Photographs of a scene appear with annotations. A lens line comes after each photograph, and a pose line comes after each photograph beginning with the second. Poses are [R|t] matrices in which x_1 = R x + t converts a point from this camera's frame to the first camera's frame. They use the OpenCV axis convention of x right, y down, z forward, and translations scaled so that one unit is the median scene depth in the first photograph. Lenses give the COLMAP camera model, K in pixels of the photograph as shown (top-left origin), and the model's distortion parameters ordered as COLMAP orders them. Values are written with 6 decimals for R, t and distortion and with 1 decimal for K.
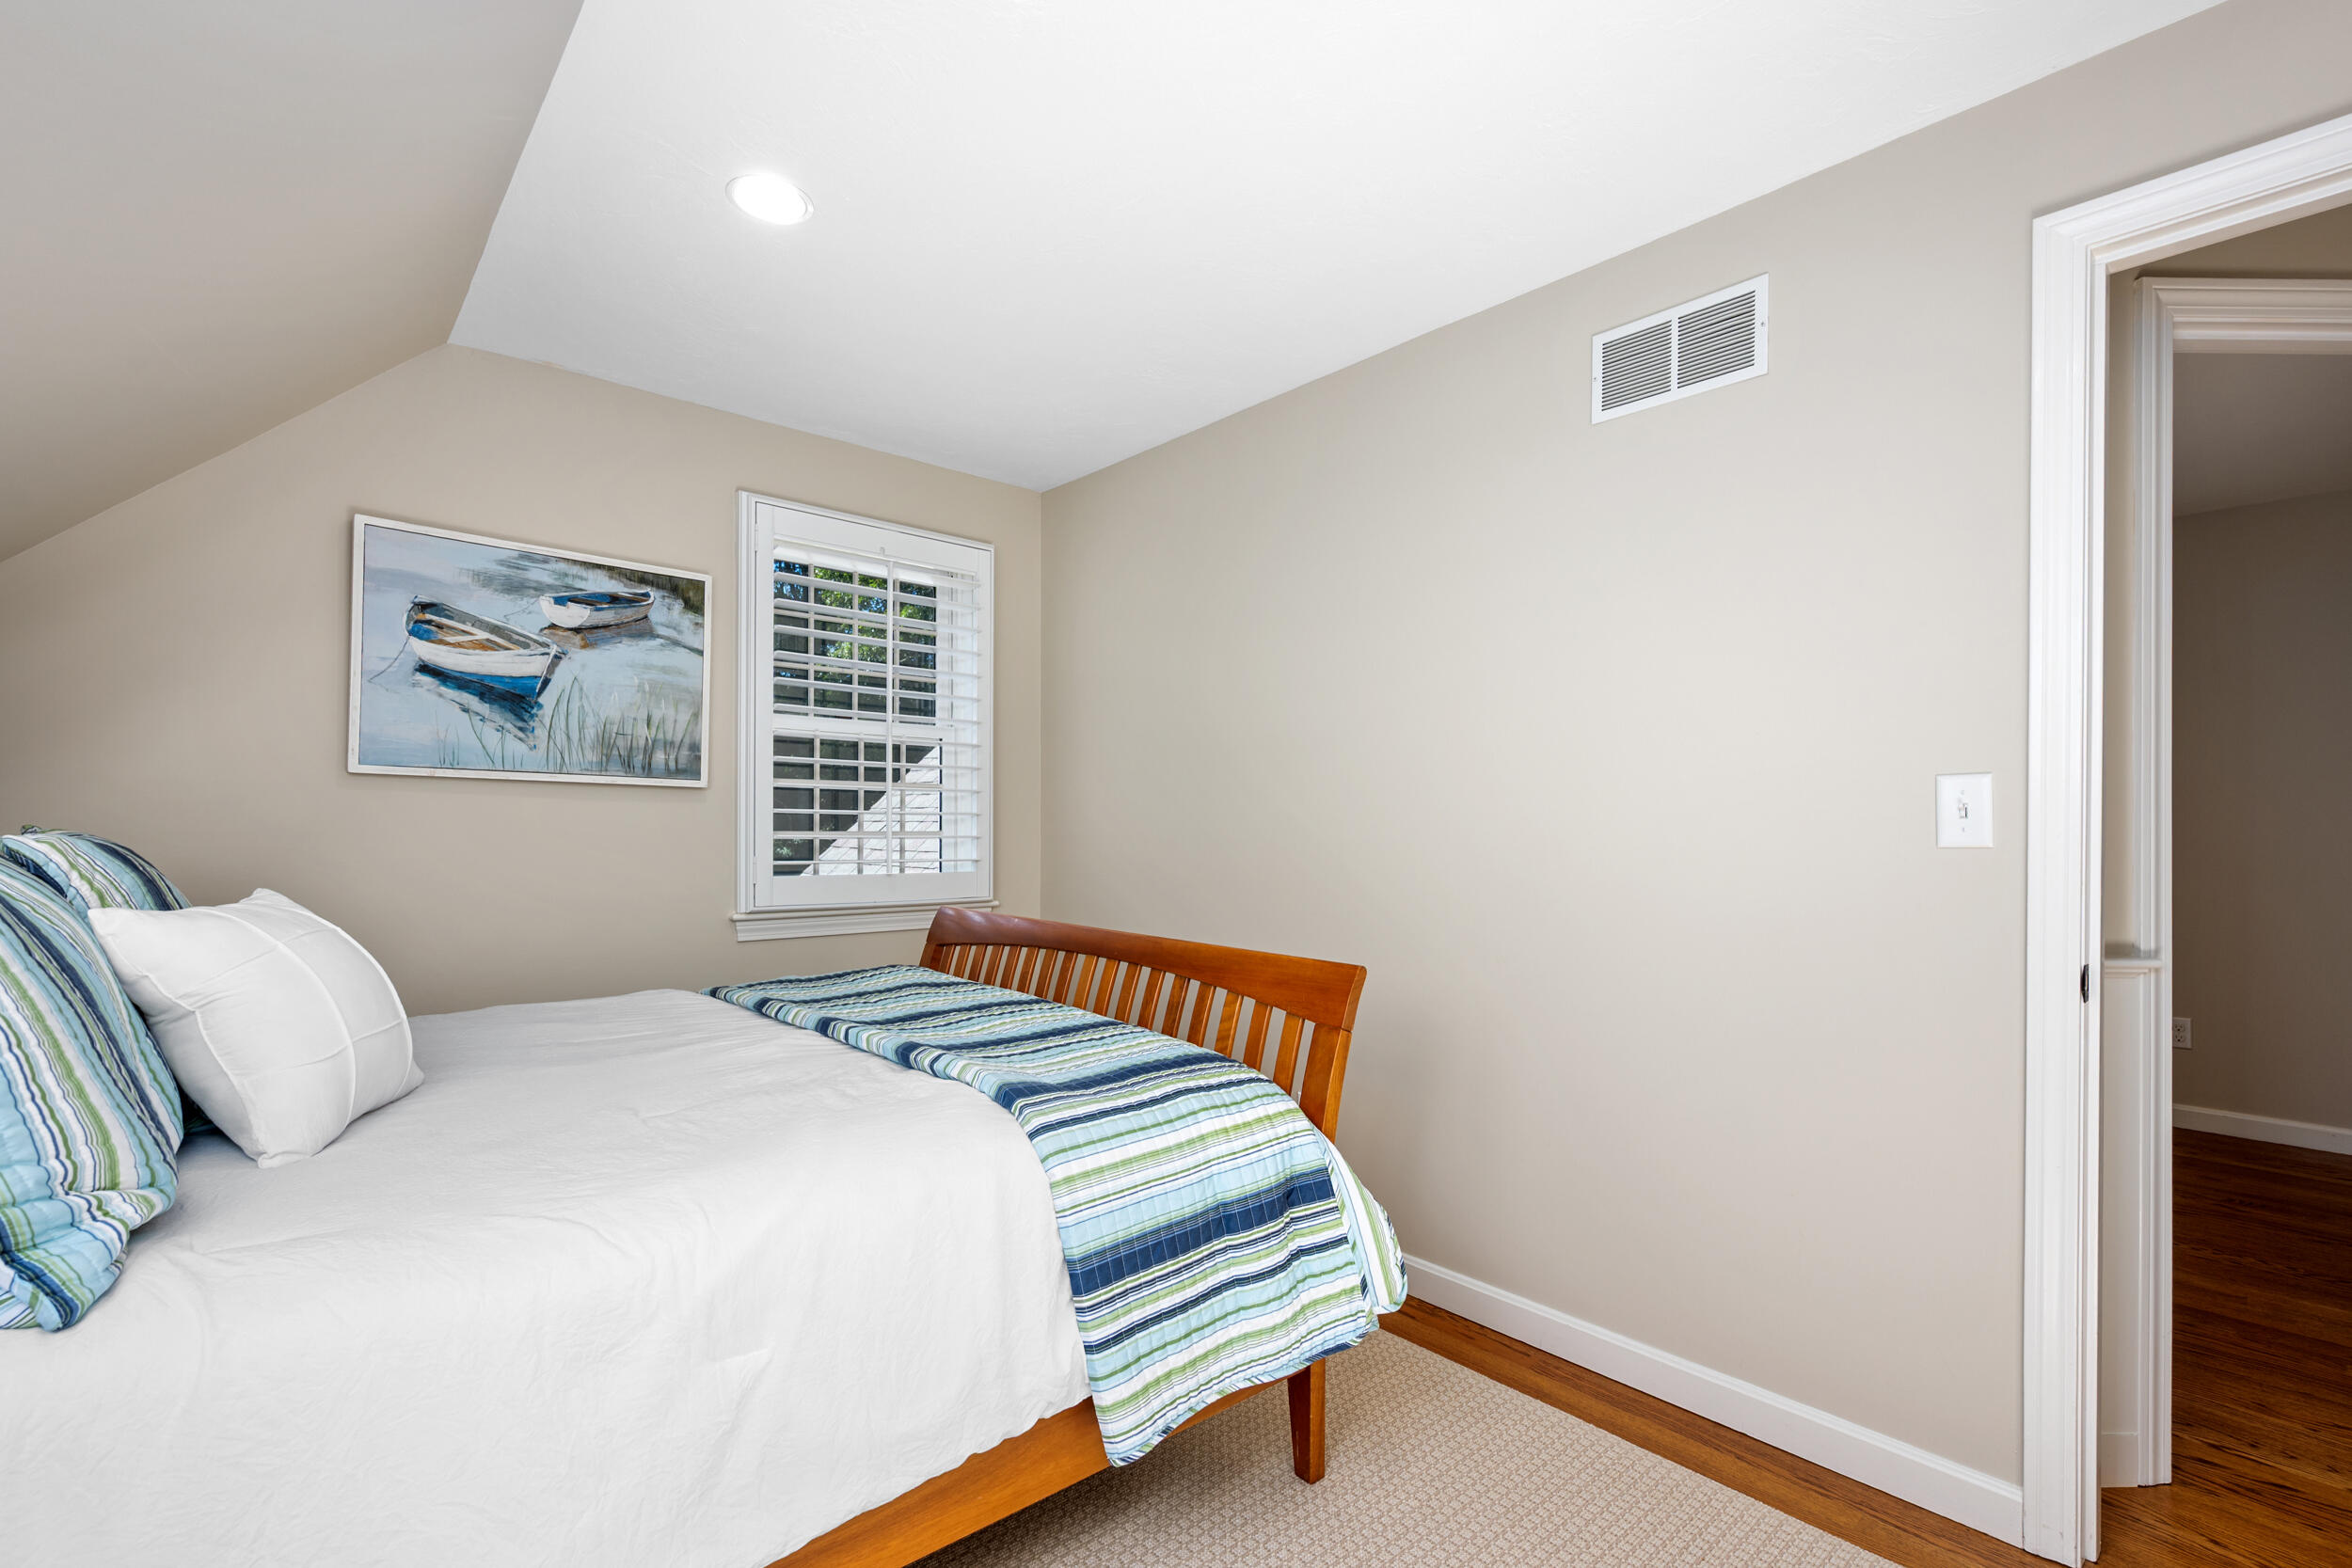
lens RADIAL K [[1038.8, 0, 1180.0], [0, 1038.8, 829.5], [0, 0, 1]] dist [-0.001399, -0.000232]
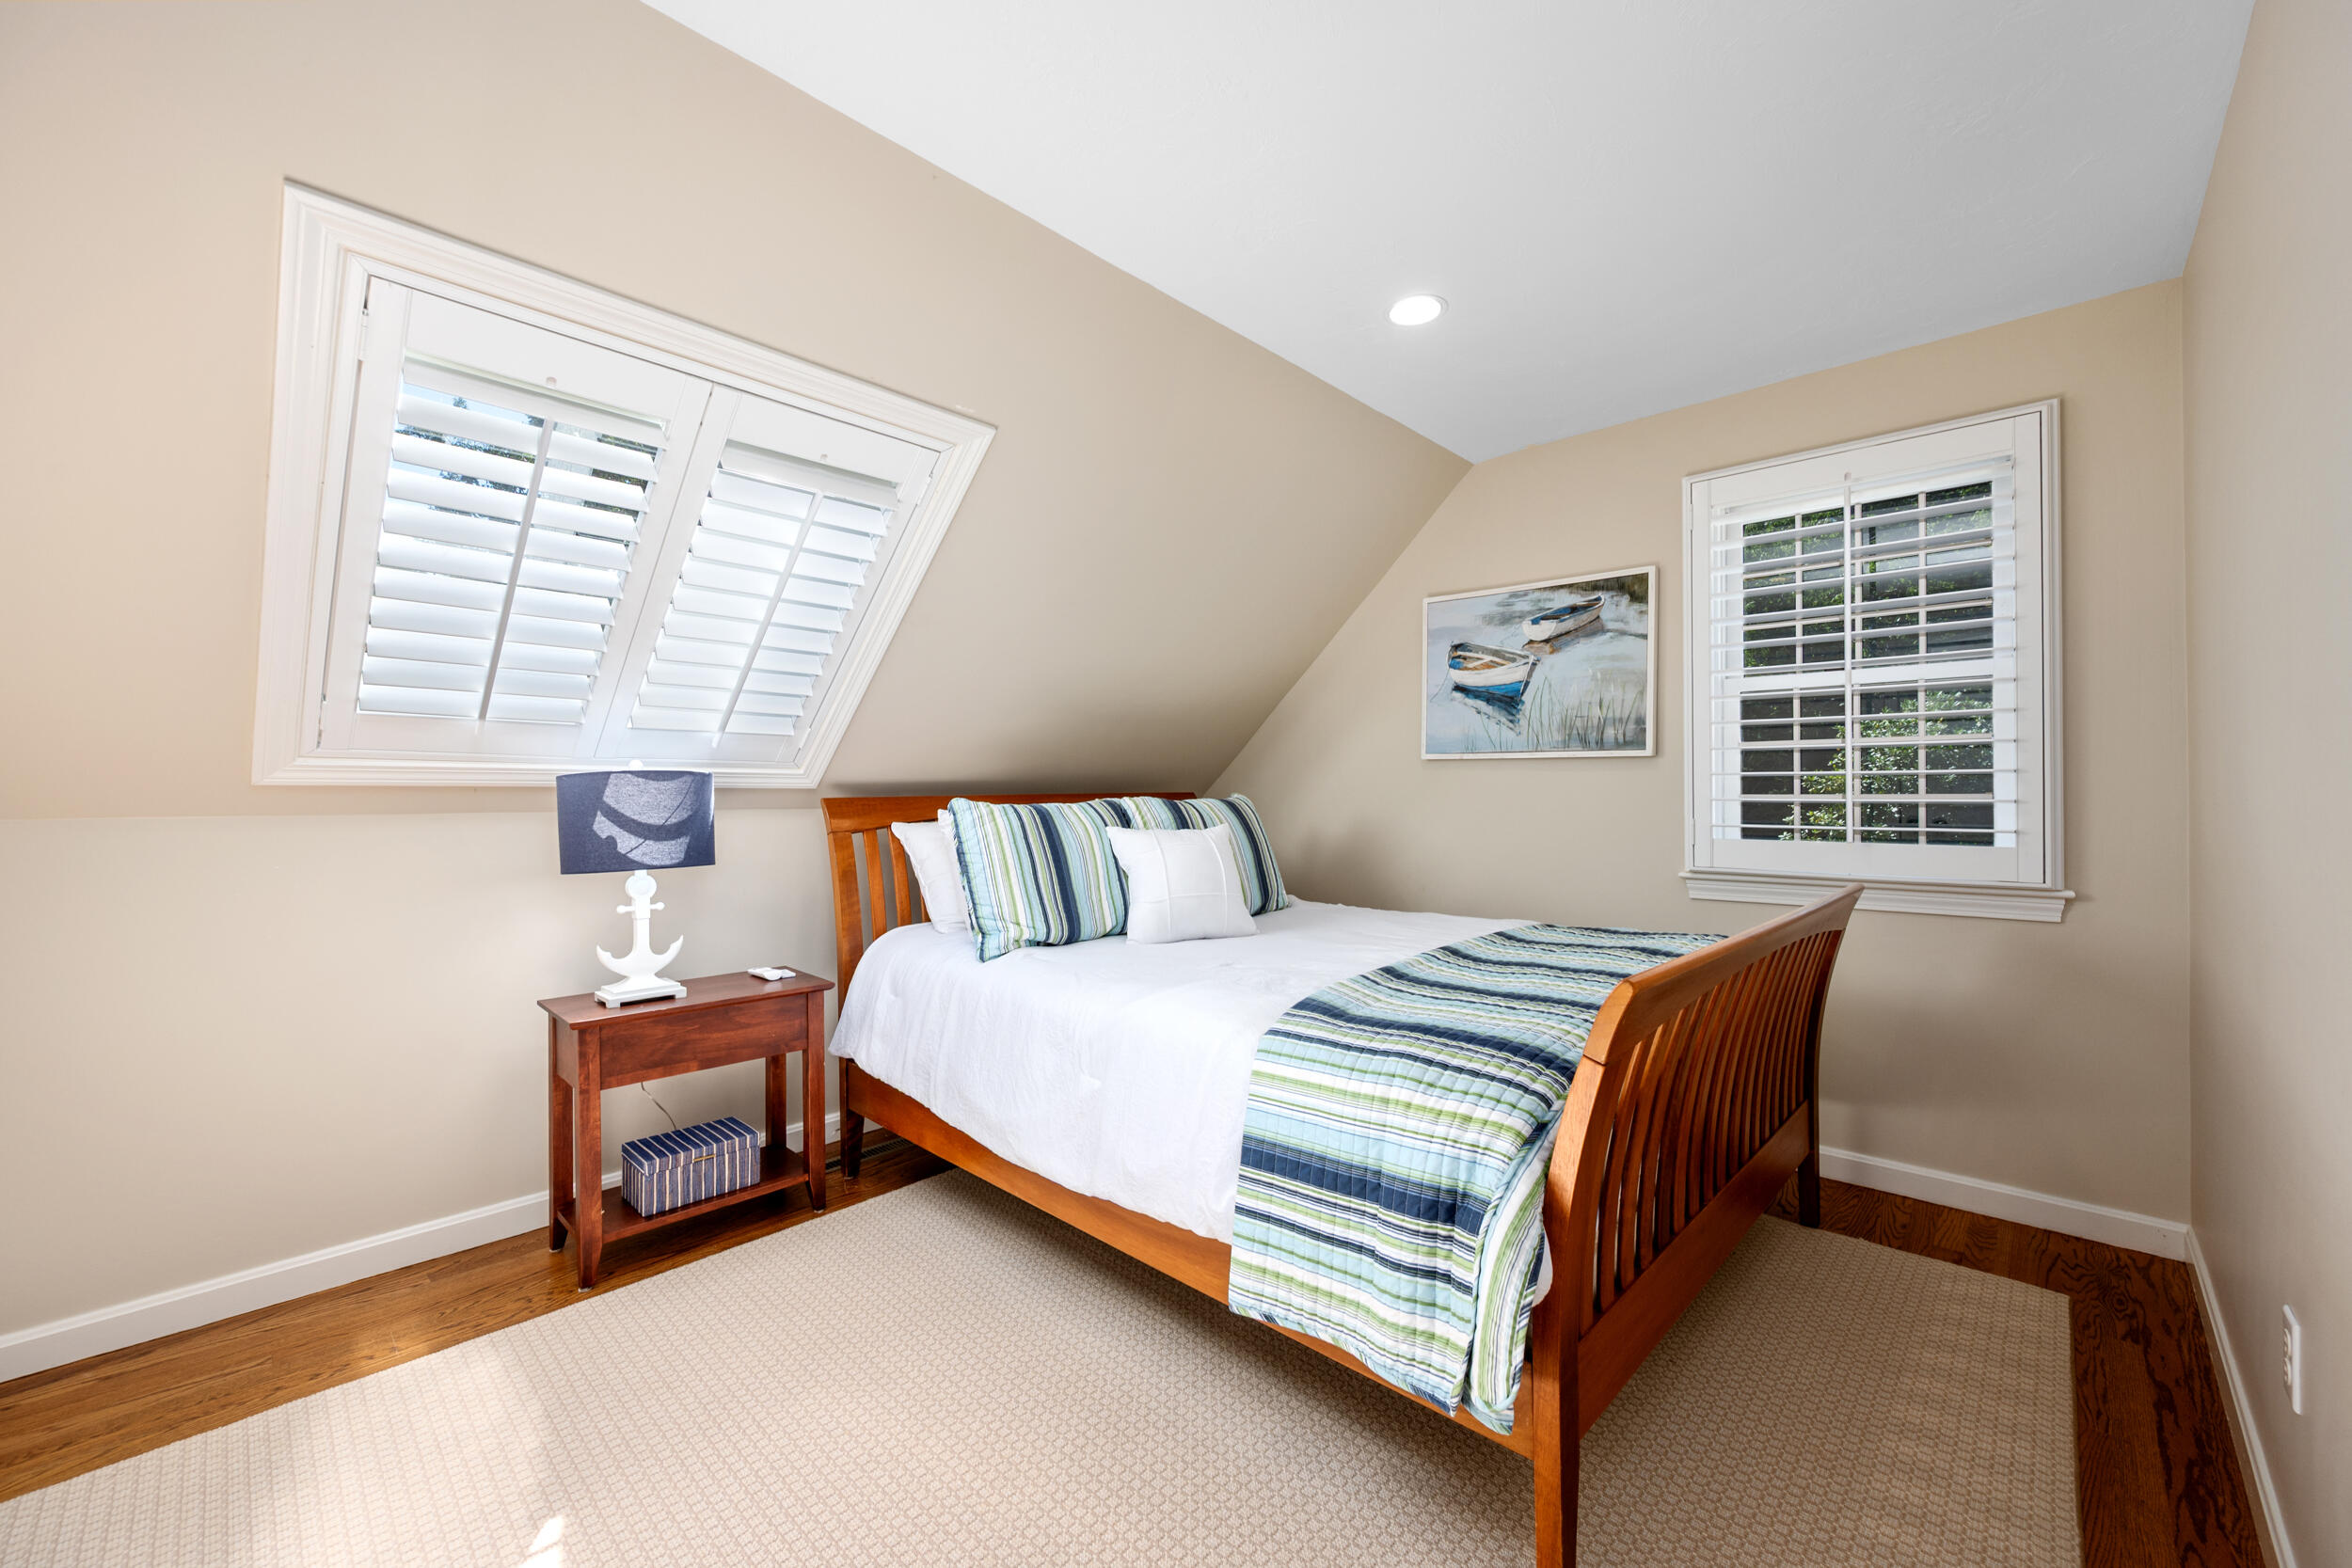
lens RADIAL K [[934.5, 0, 1176.0], [0, 934.5, 784.0], [0, 0, 1]] dist [0.000623, 0.000084]
pose [[0.085072, -0.015769, -0.996250, 0.537622], [0.004268, 0.999871, -0.015462, 0.003745], [0.996366, -0.002936, 0.085129, 0.431739]]
